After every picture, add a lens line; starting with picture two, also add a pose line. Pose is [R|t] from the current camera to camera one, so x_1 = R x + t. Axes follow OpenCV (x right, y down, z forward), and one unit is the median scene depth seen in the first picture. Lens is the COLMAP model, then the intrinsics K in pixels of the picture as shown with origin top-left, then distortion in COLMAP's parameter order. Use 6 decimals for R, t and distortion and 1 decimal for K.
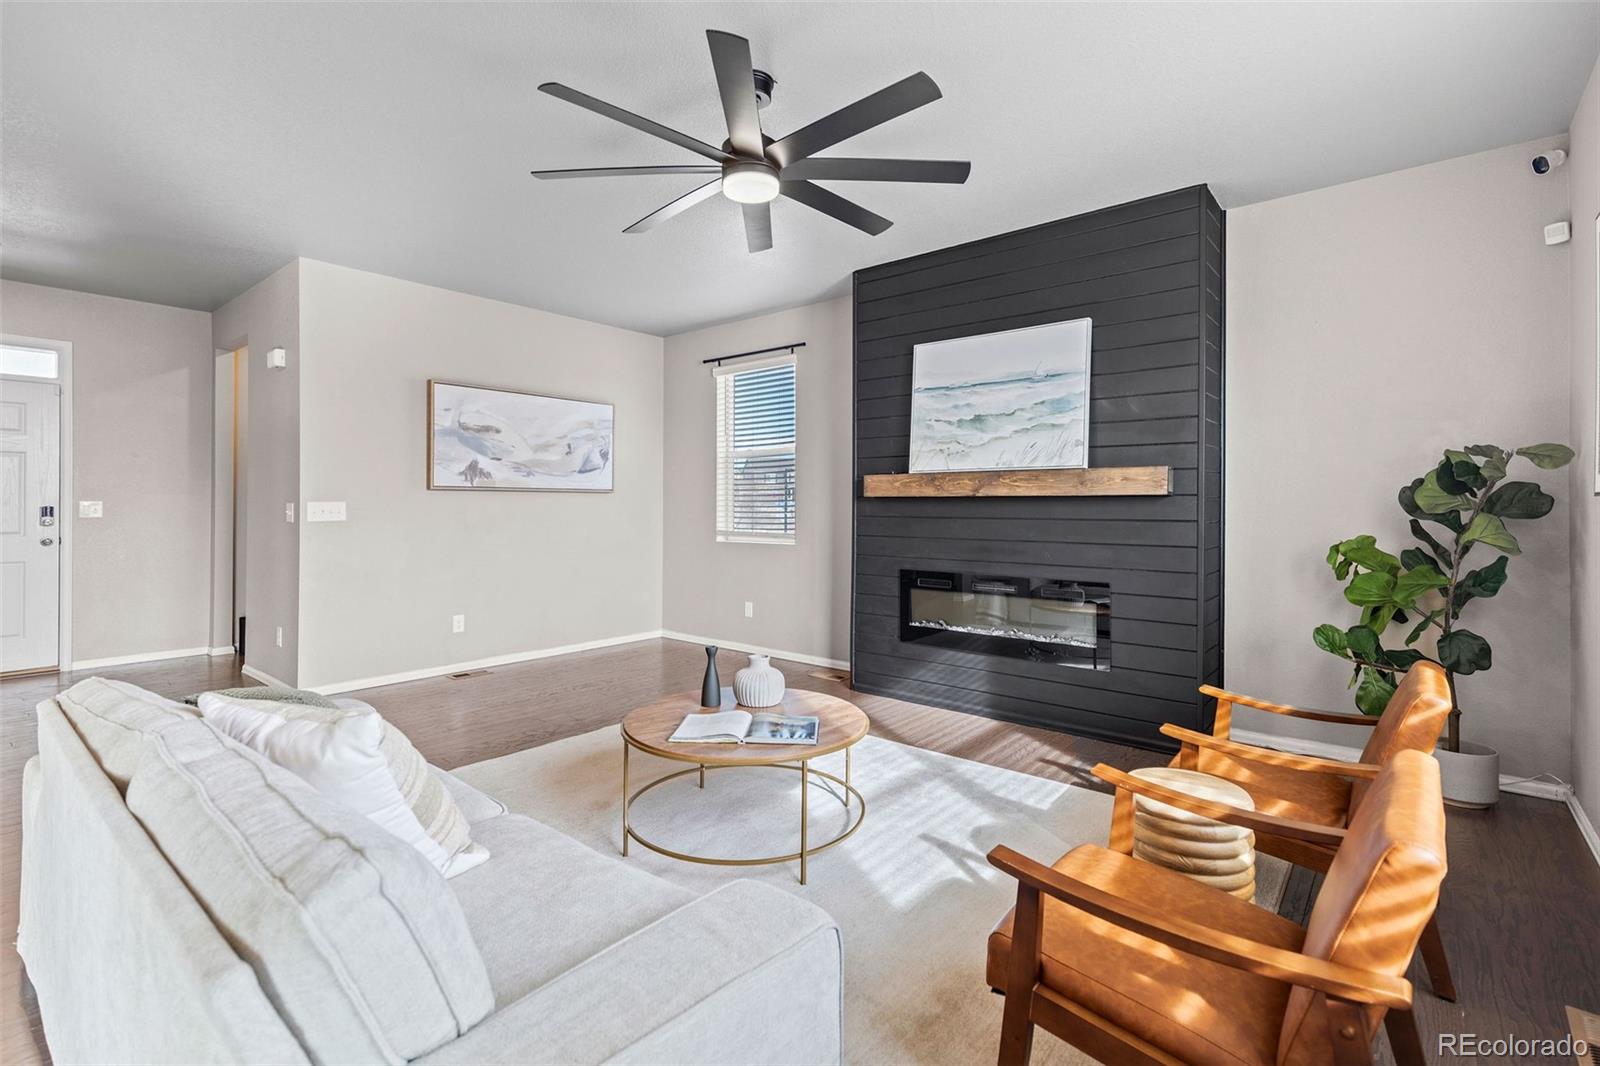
lens RADIAL K [[730.6, 0, 798.3], [0, 730.6, 514.3], [0, 0, 1]] dist [0.006903, 0.000493]
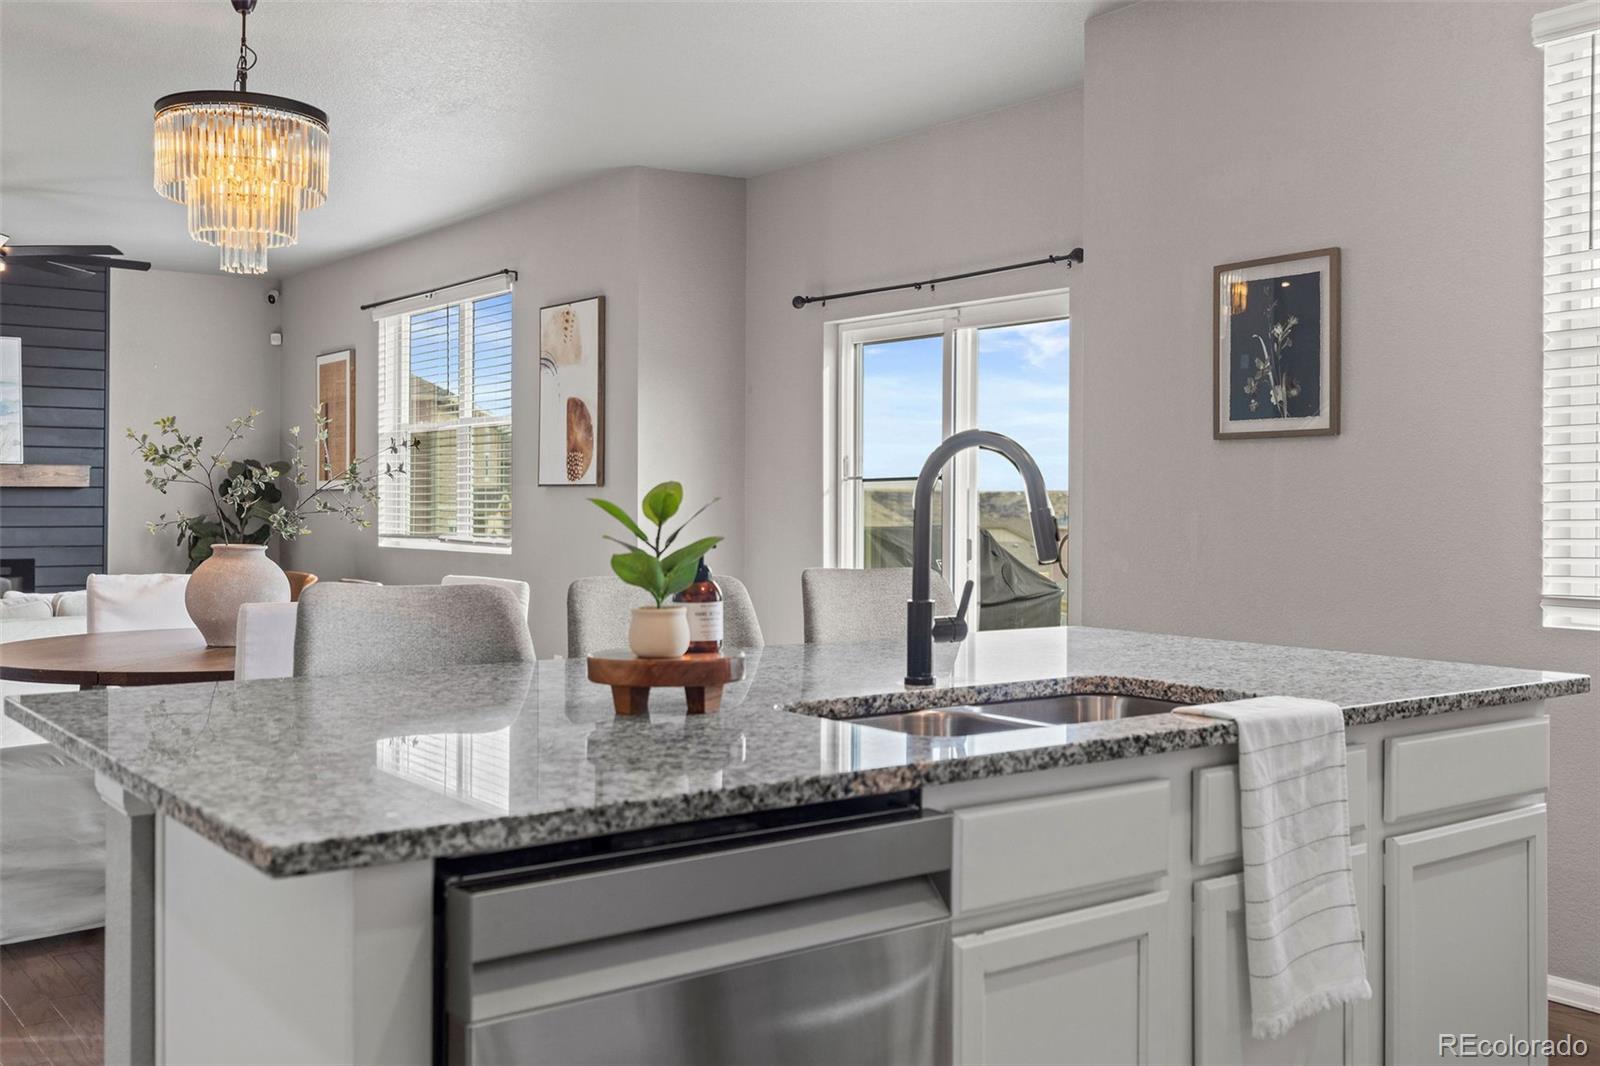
lens RADIAL K [[1549.9, 0, 796.1], [0, 1549.9, 505.4], [0, 0, 1]] dist [0.005971, 0.009960]
pose [[0.227128, -0.003031, 0.973860, -1.740180], [0.008719, 0.999961, 0.001079, 0.012983], [-0.973826, 0.008246, 0.227146, -0.788218]]
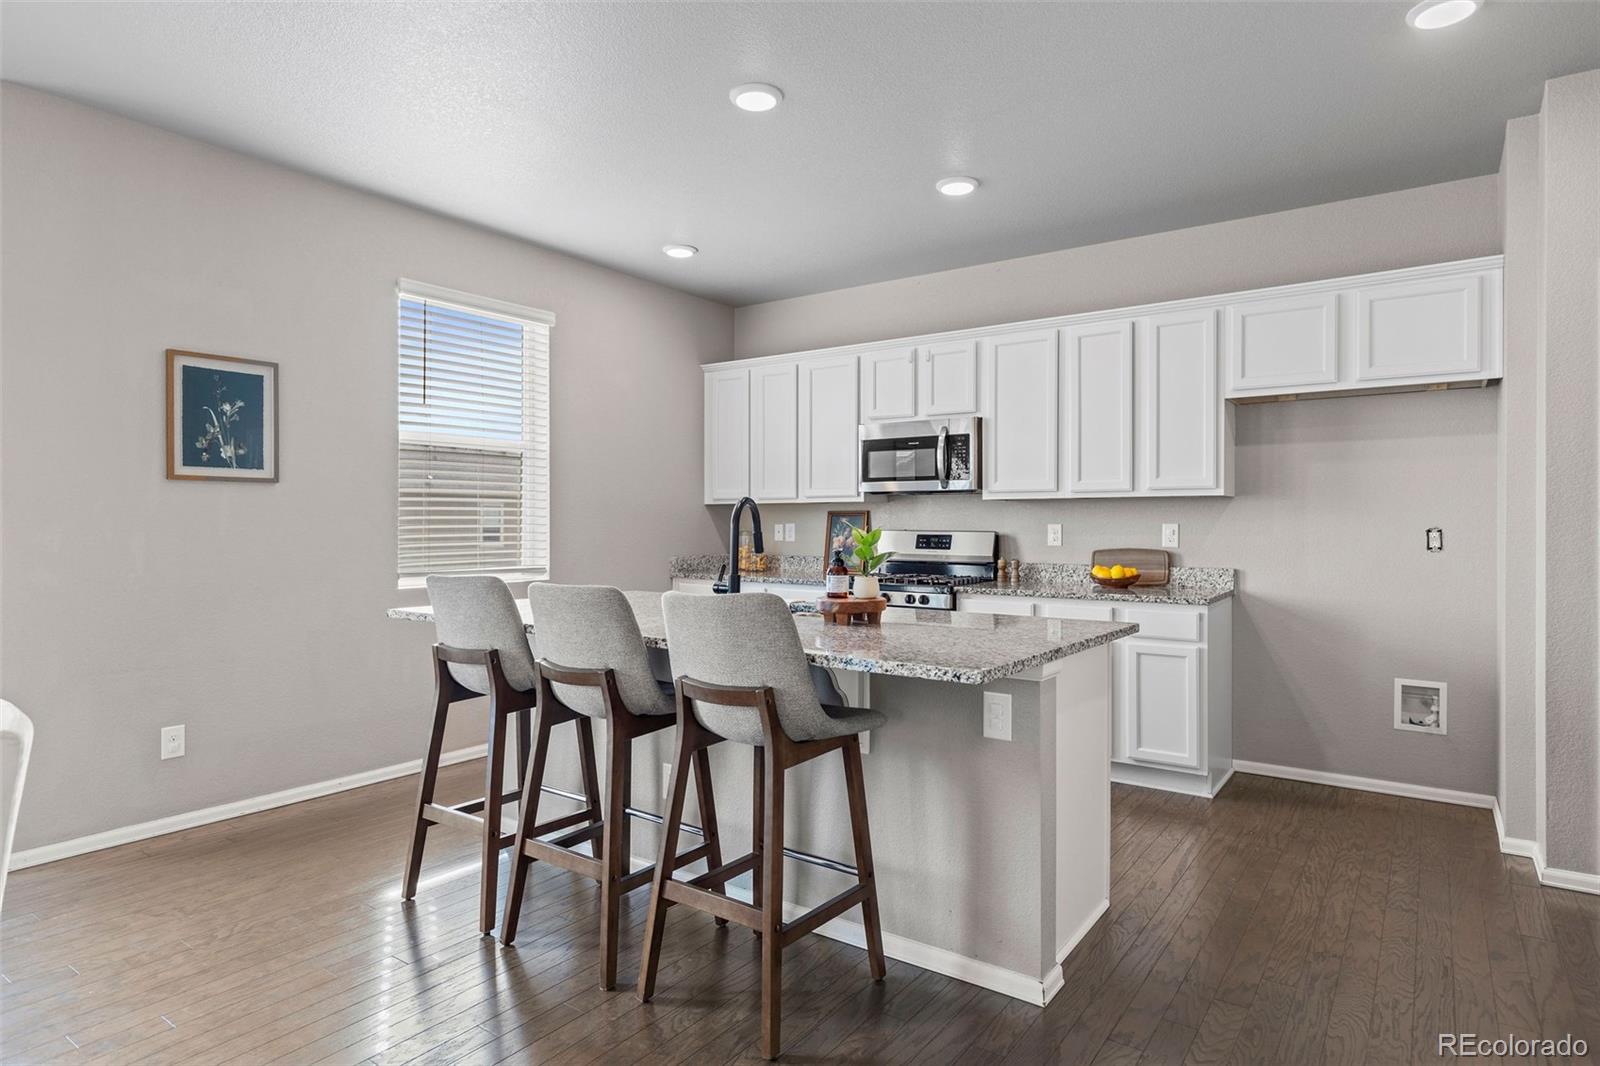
lens RADIAL K [[891.0, 0, 800.0], [0, 891.0, 533.0], [0, 0, 1]] dist [0.002767, 0.000540]
pose [[-0.997164, -0.004169, -0.075142, -1.099608], [-0.005869, 0.999732, 0.022413, -0.001863], [0.075028, 0.022790, -0.996921, 0.111843]]
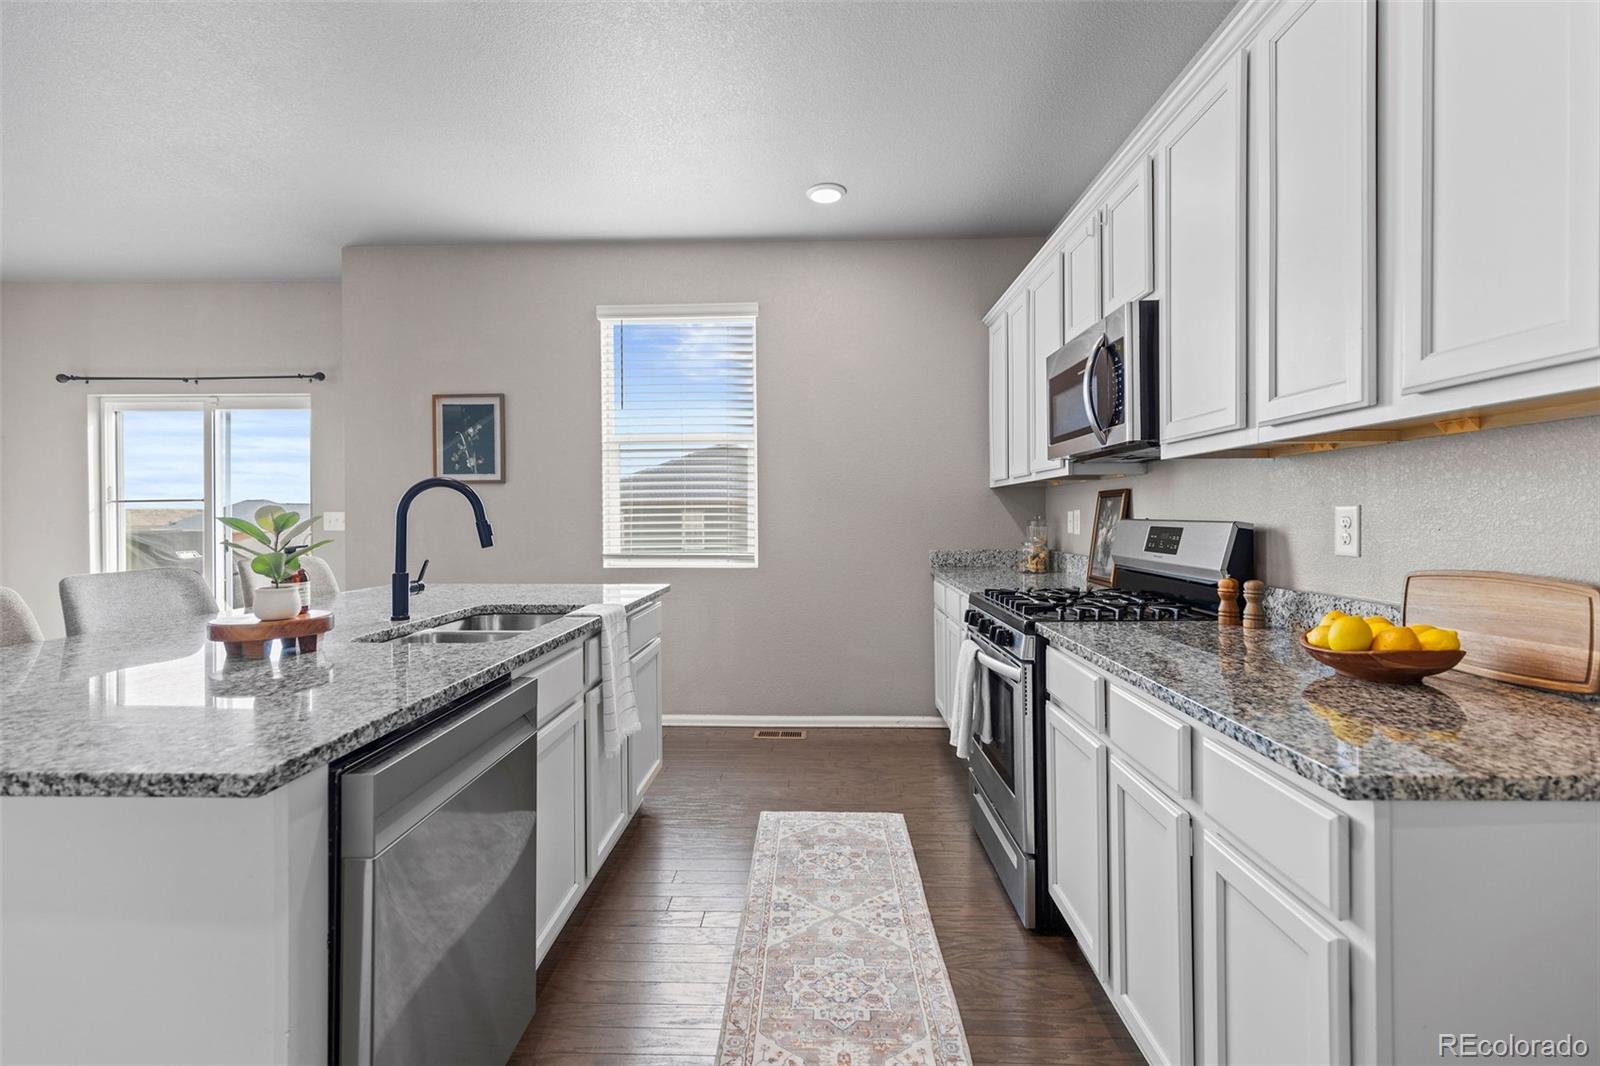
lens RADIAL K [[730.6, 0, 798.3], [0, 730.6, 514.3], [0, 0, 1]] dist [0.006903, 0.000493]
pose [[-0.617930, 0.000100, 0.786233, -1.708714], [0.012590, 0.999873, 0.009767, 0.008777], [-0.786132, 0.015934, -0.617853, -0.586244]]
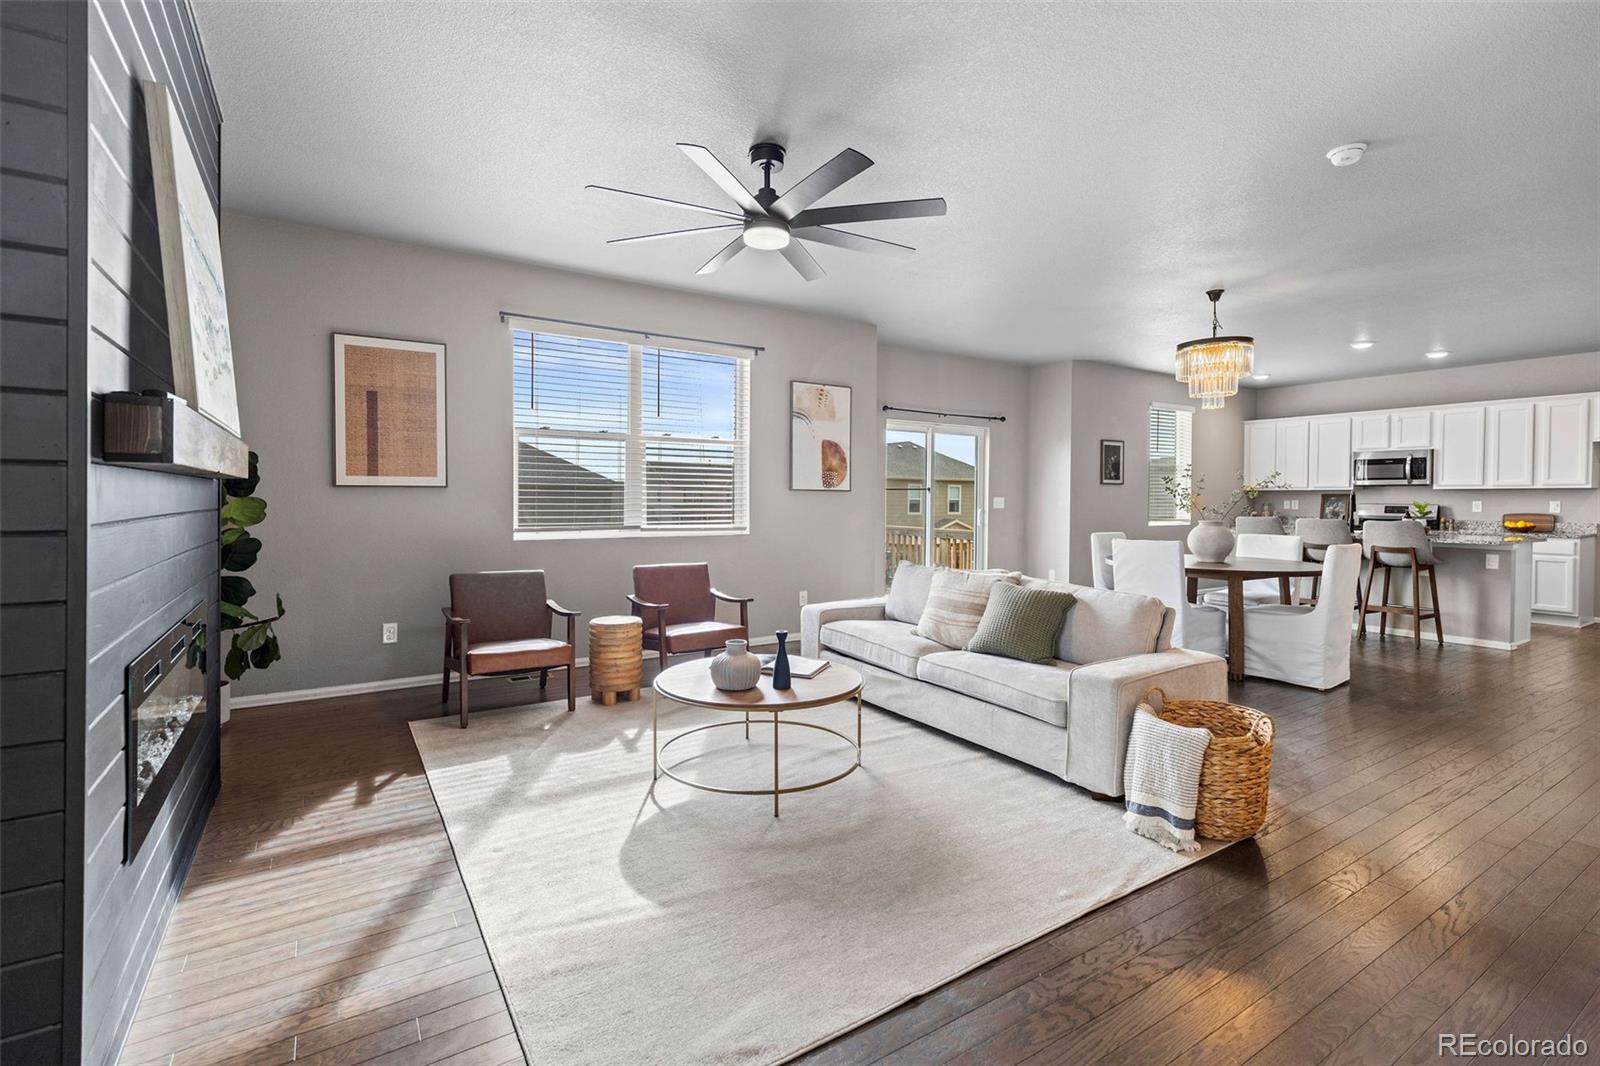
lens RADIAL K [[730.6, 0, 798.3], [0, 730.6, 514.3], [0, 0, 1]] dist [0.006903, 0.000493]
pose [[-0.953466, -0.015150, 0.301121, -0.334936], [-0.004632, 0.999355, 0.035610, -0.016820], [-0.301466, 0.032558, -0.952921, 1.469190]]
